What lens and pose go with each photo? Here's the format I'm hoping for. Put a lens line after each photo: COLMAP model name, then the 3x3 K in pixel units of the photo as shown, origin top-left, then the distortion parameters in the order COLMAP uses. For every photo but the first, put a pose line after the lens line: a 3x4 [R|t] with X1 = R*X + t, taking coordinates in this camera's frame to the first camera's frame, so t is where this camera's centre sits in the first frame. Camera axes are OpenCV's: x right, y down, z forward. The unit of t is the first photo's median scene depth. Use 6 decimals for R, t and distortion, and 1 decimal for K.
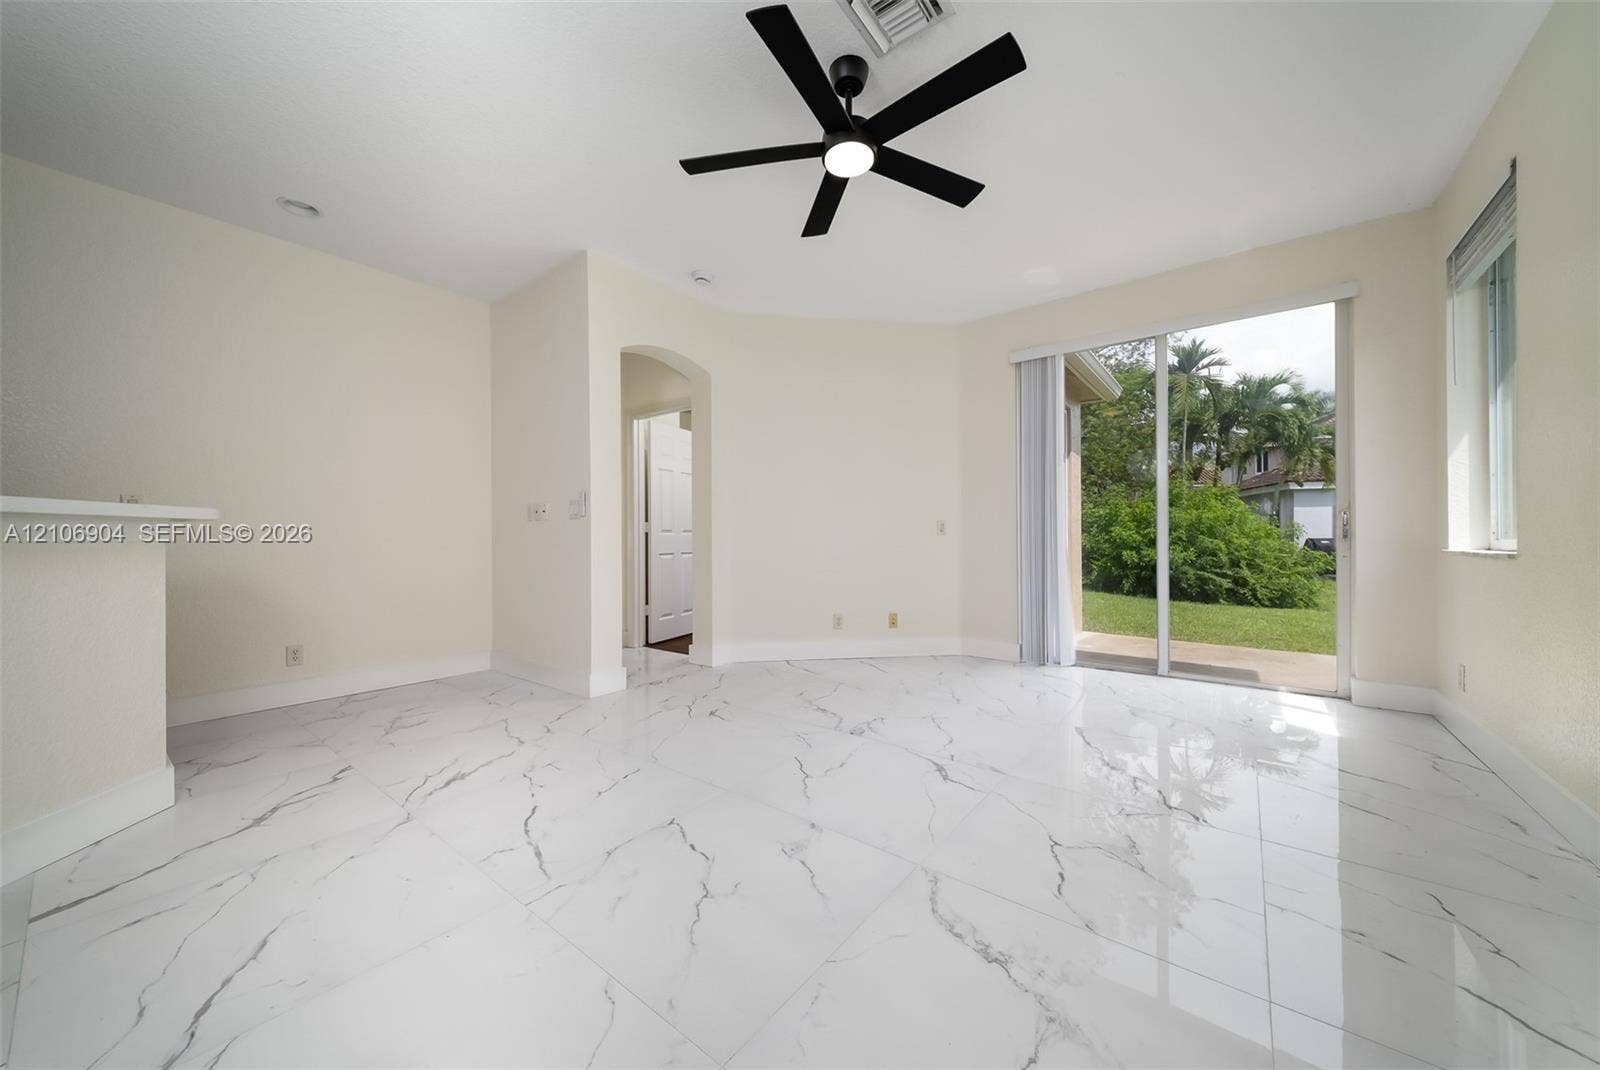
lens RADIAL K [[566.2, 0, 800.6], [0, 566.2, 532.3], [0, 0, 1]] dist [0.005739, 0.000792]
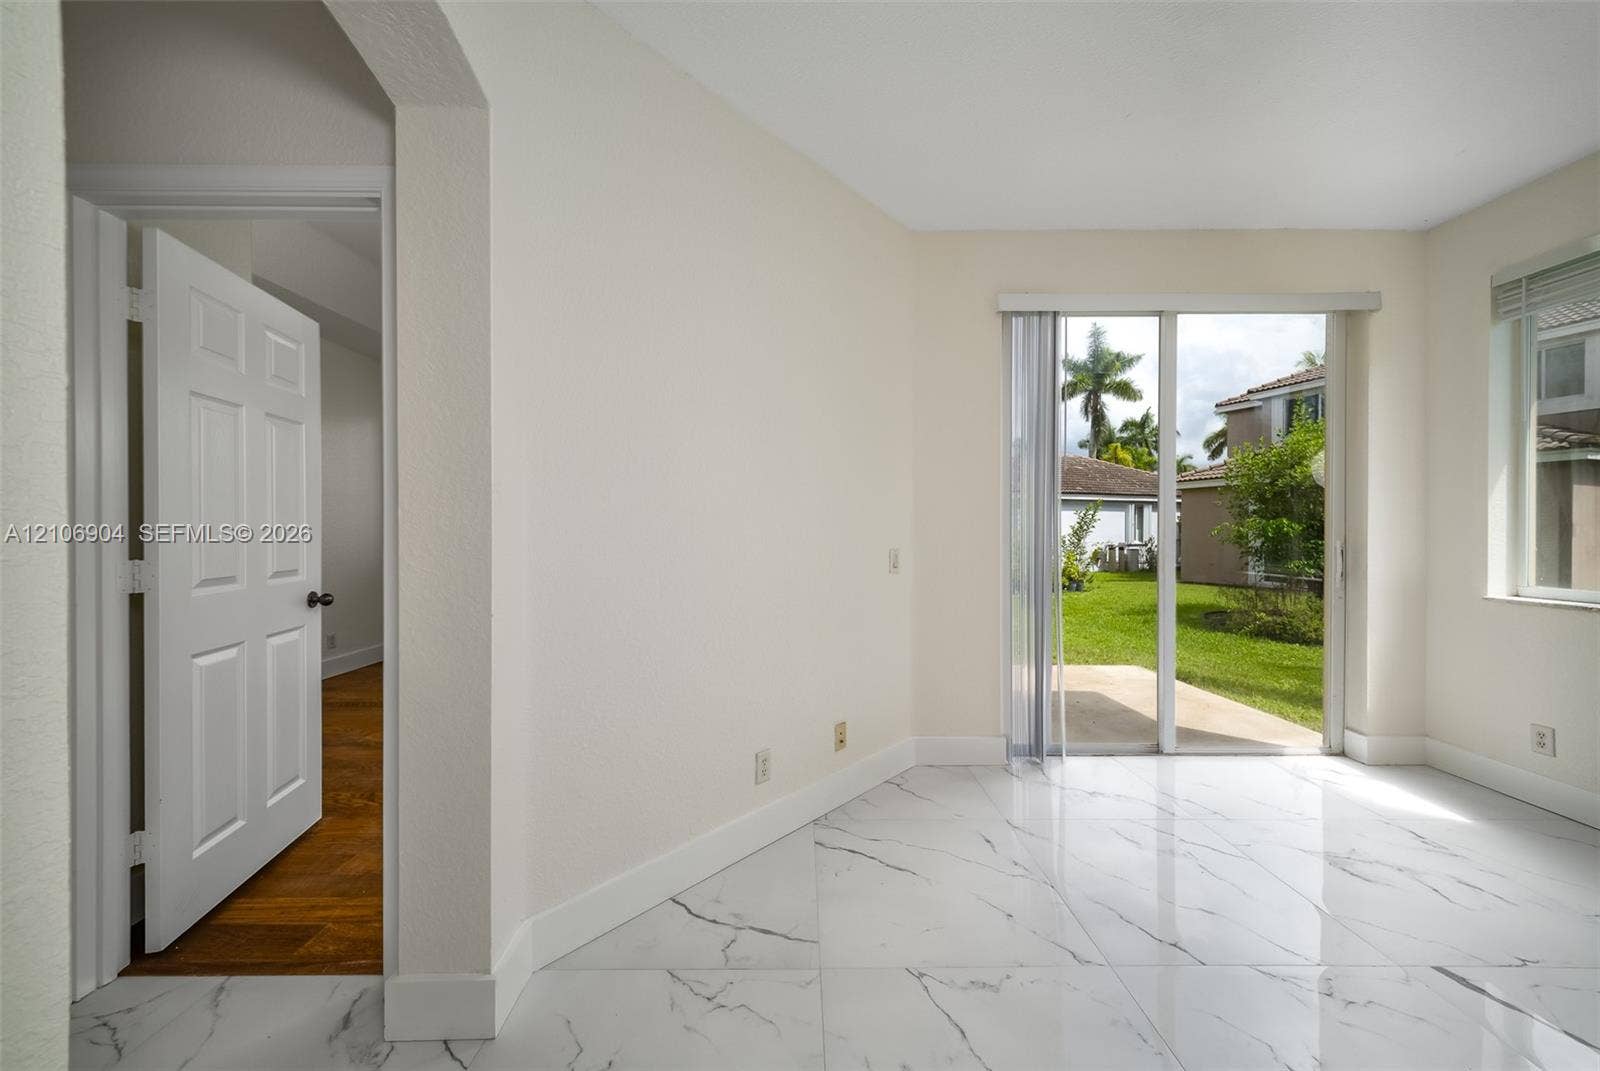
lens RADIAL K [[566.2, 0, 800.8], [0, 566.2, 533.9], [0, 0, 1]] dist [0.005739, 0.000792]
pose [[0.784260, -0.000465, 0.620432, -0.292604], [-0.010649, 0.999842, 0.014210, -0.065141], [-0.620341, -0.017751, 0.784131, 0.864104]]
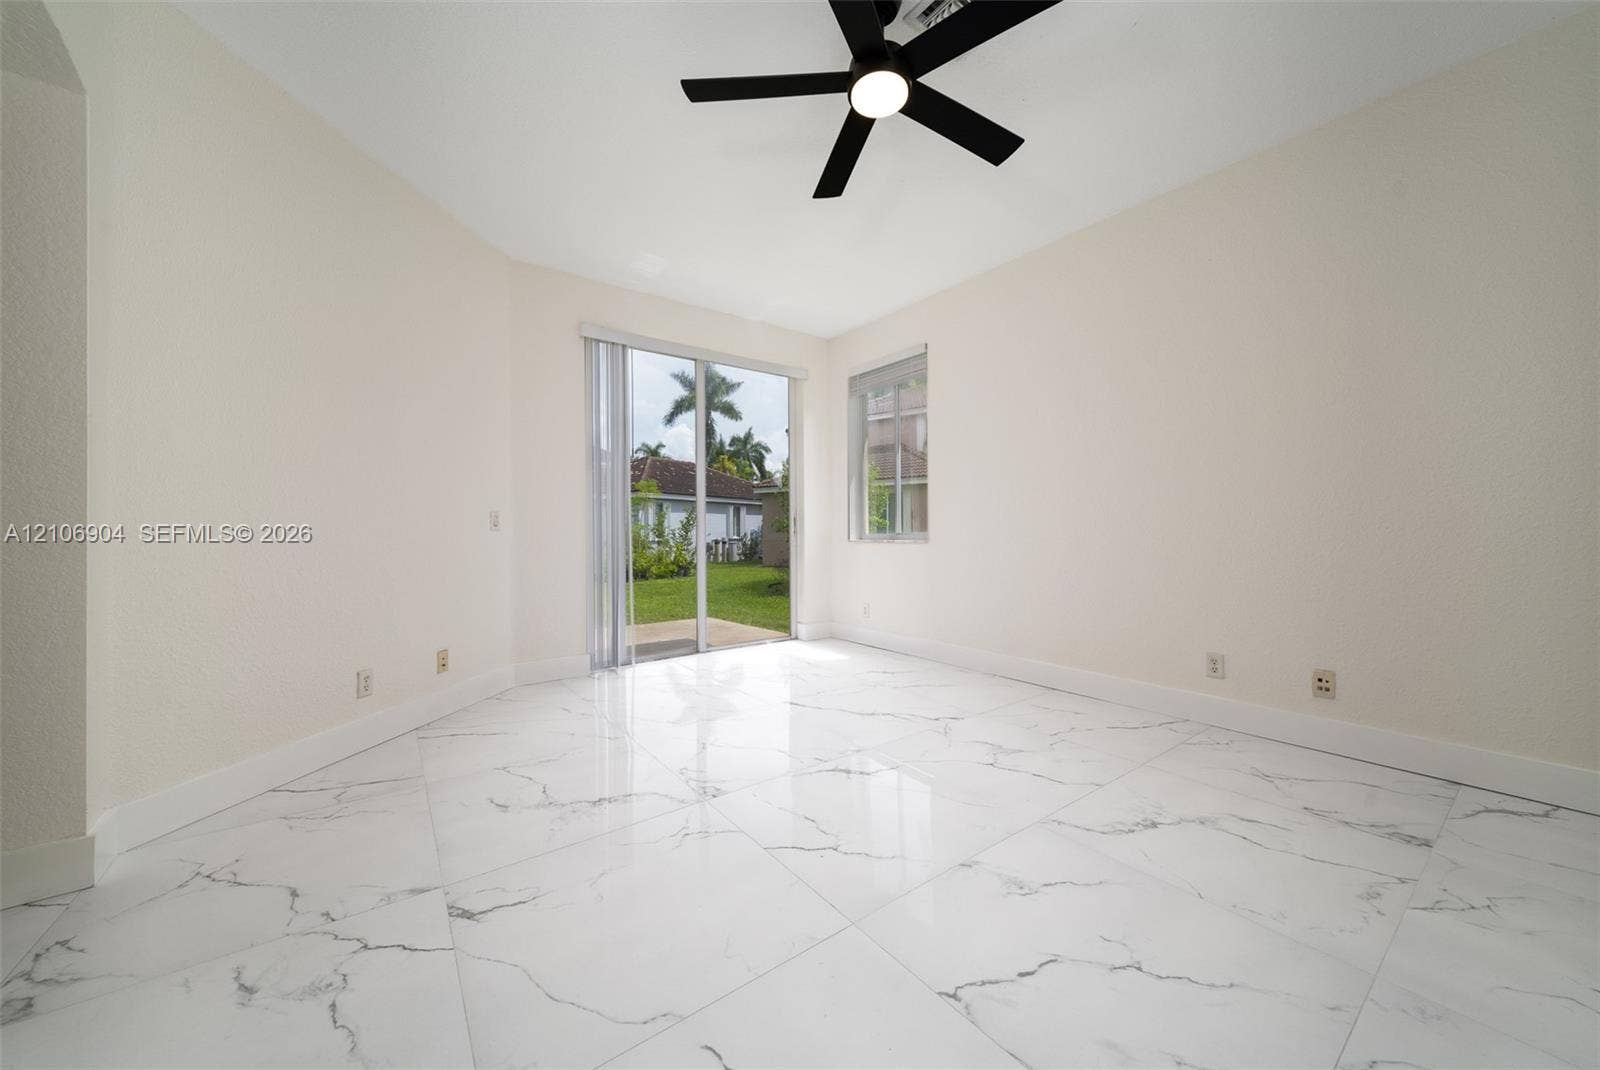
lens RADIAL K [[566.2, 0, 802.9], [0, 566.2, 528.0], [0, 0, 1]] dist [0.005739, 0.000792]
pose [[0.264789, 0.008312, 0.964271, -0.526166], [-0.005013, 0.999961, -0.007243, 0.006064], [-0.964293, -0.002916, 0.264820, 0.602705]]
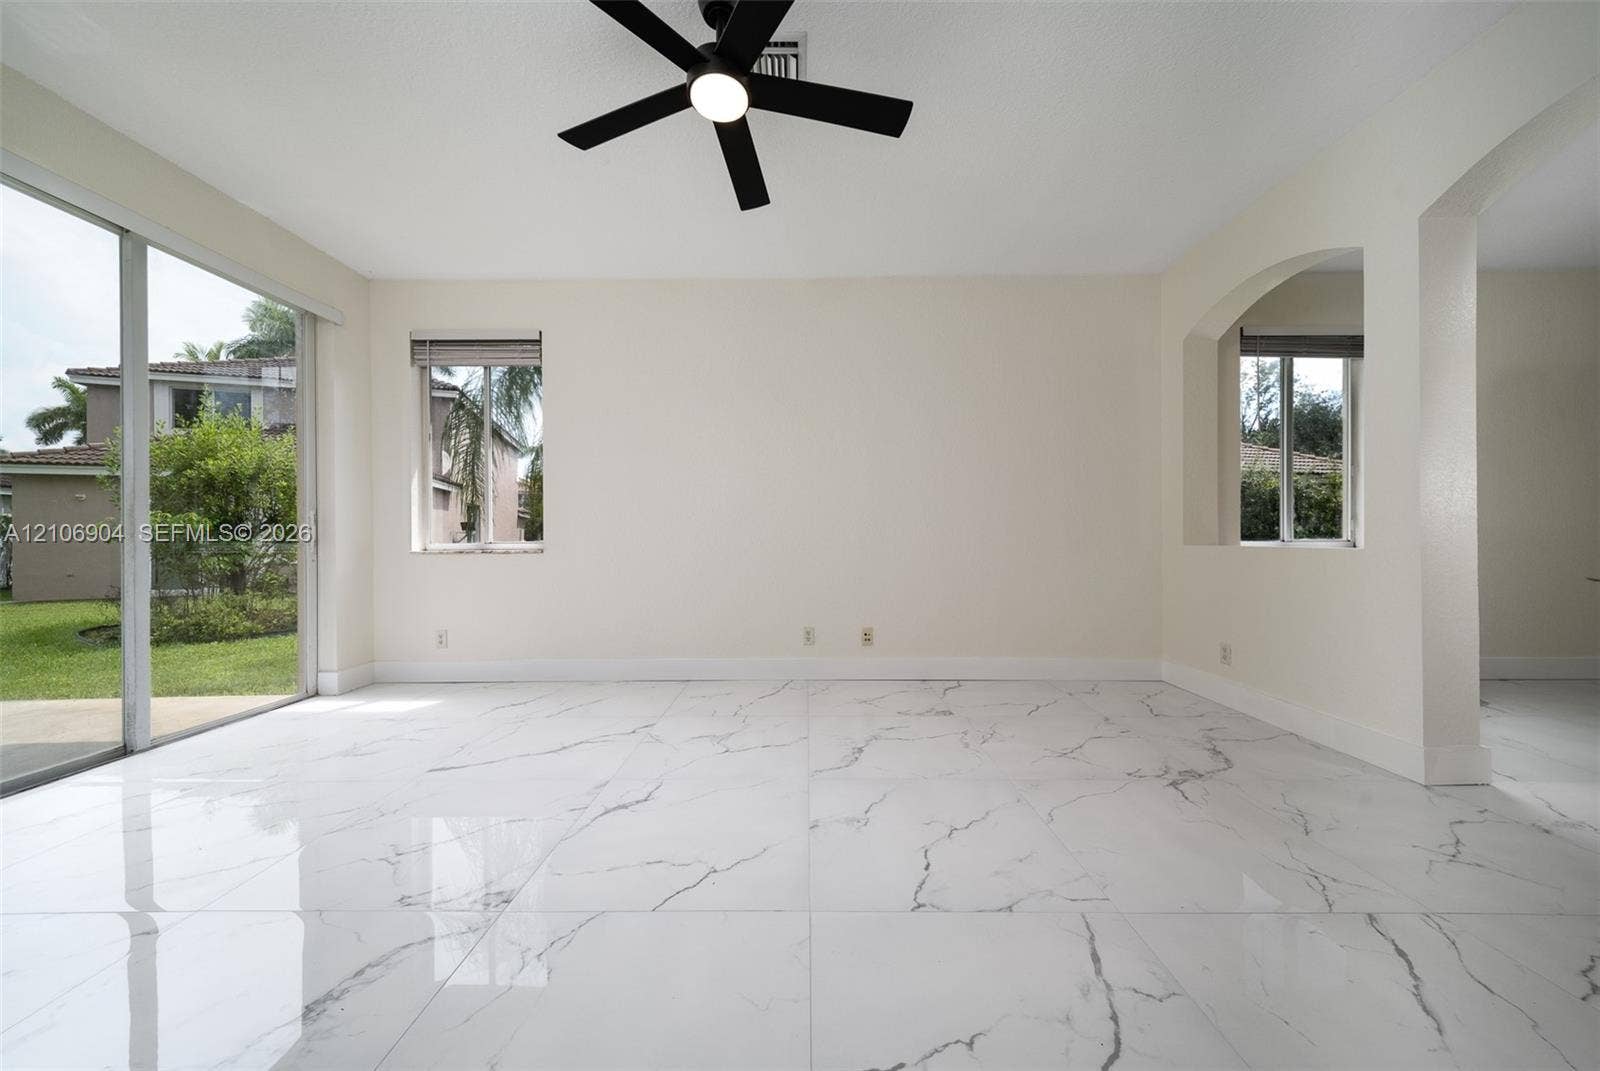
lens RADIAL K [[566.2, 0, 798.2], [0, 566.2, 537.2], [0, 0, 1]] dist [0.005739, 0.000792]
pose [[-0.608301, 0.007030, 0.793675, -0.451543], [0.001486, 0.999969, -0.007718, 0.008558], [-0.793705, -0.003516, -0.608293, 0.971687]]
